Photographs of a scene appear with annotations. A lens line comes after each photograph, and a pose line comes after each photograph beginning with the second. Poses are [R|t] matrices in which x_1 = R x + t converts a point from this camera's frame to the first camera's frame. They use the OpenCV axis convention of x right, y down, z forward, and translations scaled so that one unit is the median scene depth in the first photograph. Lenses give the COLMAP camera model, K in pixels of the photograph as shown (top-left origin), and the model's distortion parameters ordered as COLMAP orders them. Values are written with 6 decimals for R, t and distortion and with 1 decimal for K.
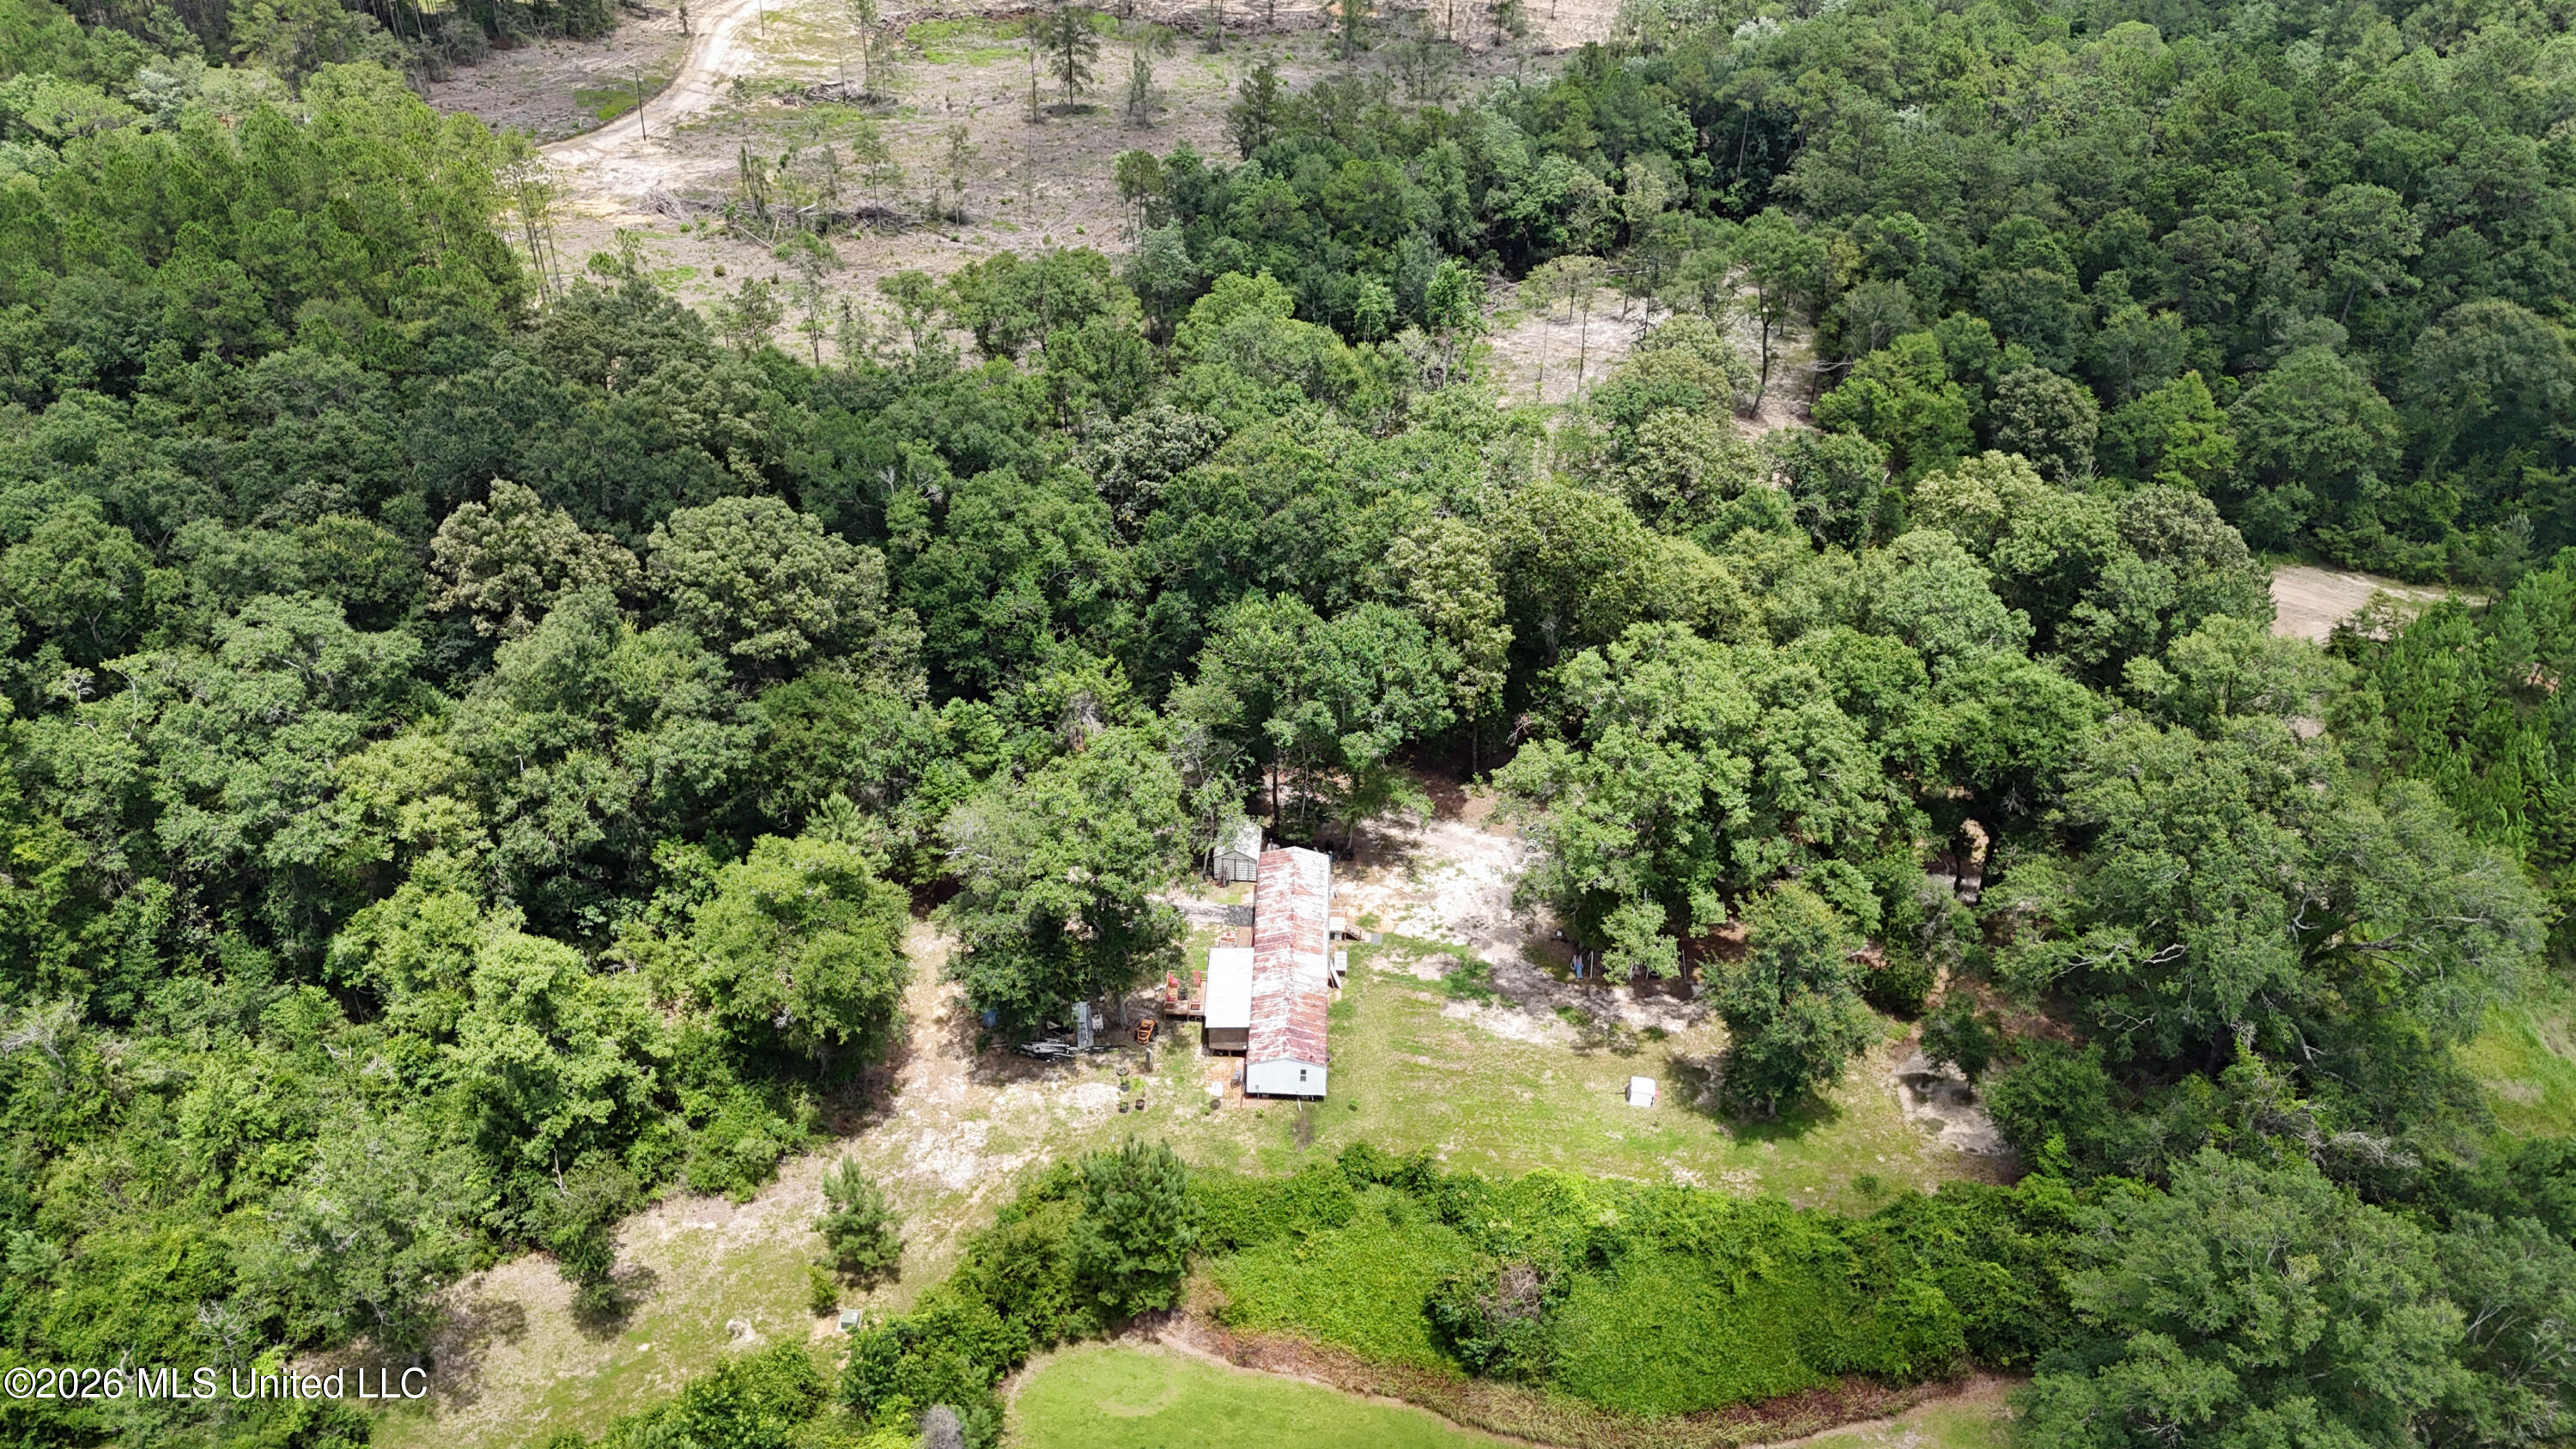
lens RADIAL K [[1852.3, 0, 1289.1], [0, 1852.3, 722.1], [0, 0, 1]] dist [-0.007926, -0.002838]
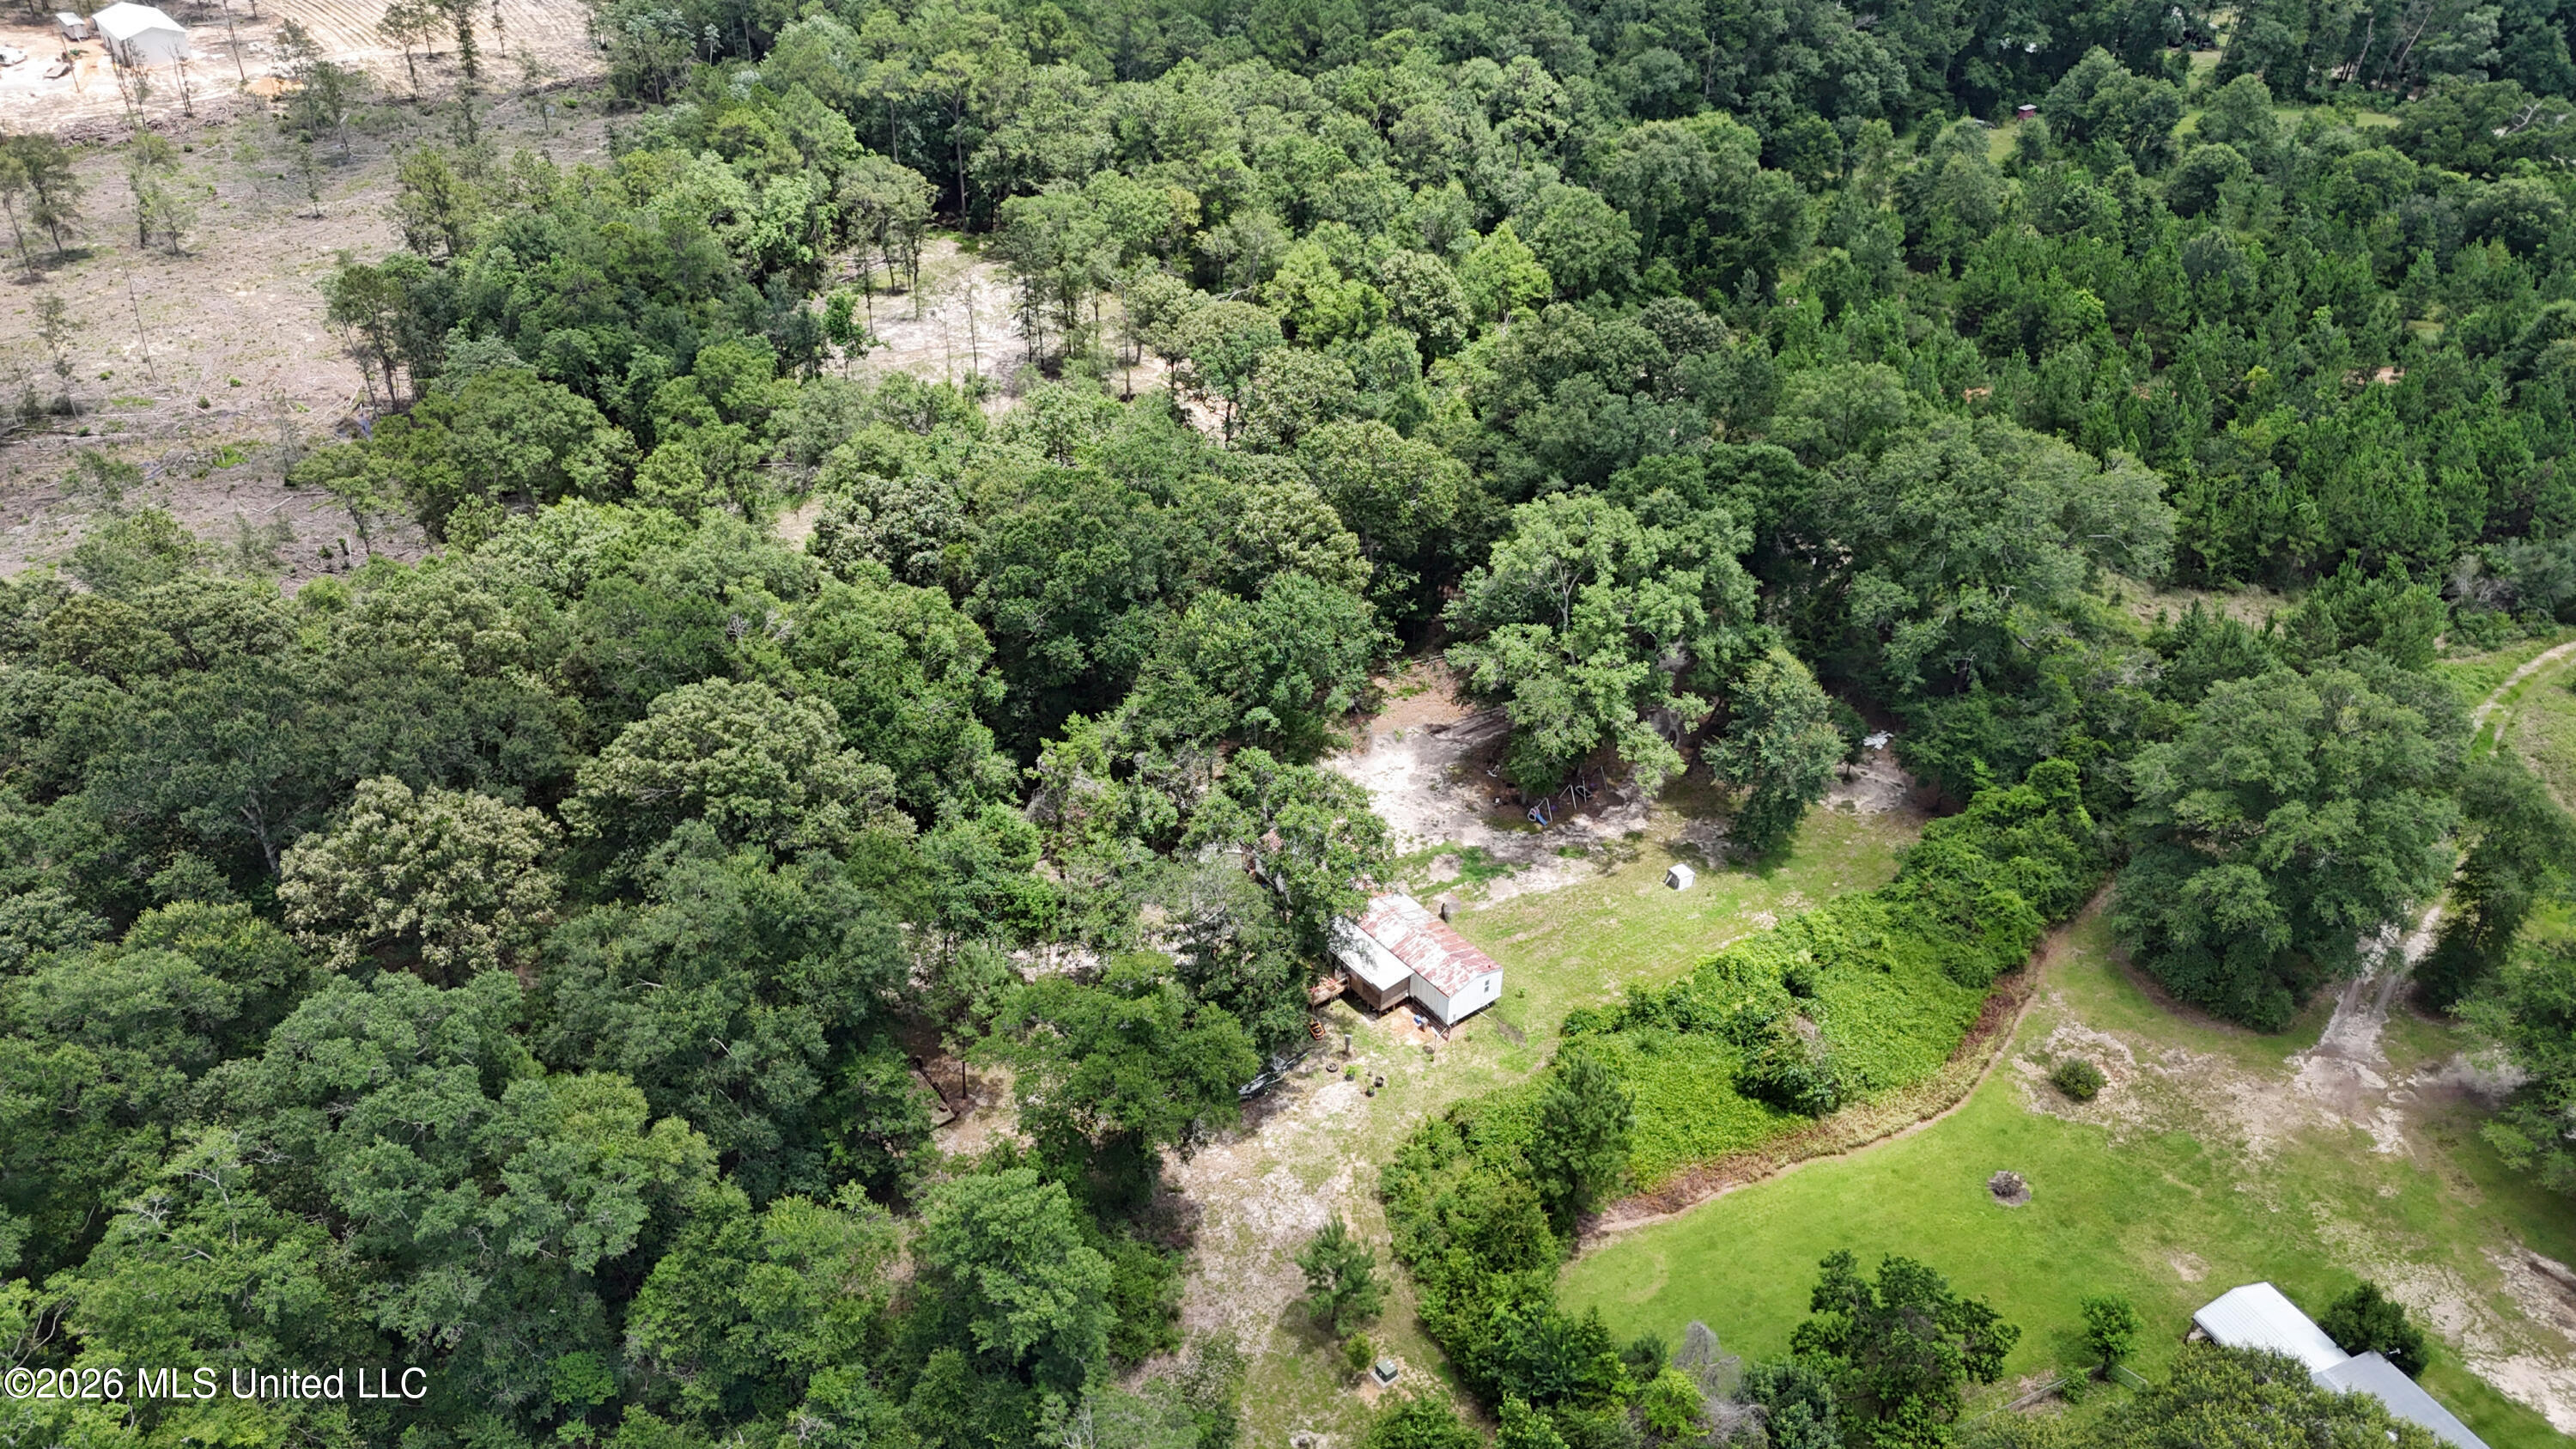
lens RADIAL K [[1852.3, 0, 1289.8], [0, 1852.3, 726.0], [0, 0, 1]] dist [-0.007926, -0.002838]
pose [[0.772369, -0.363780, 0.520683, -0.545496], [0.358802, 0.926310, 0.114937, -0.105703], [-0.524126, 0.098049, 0.845978, 0.127436]]
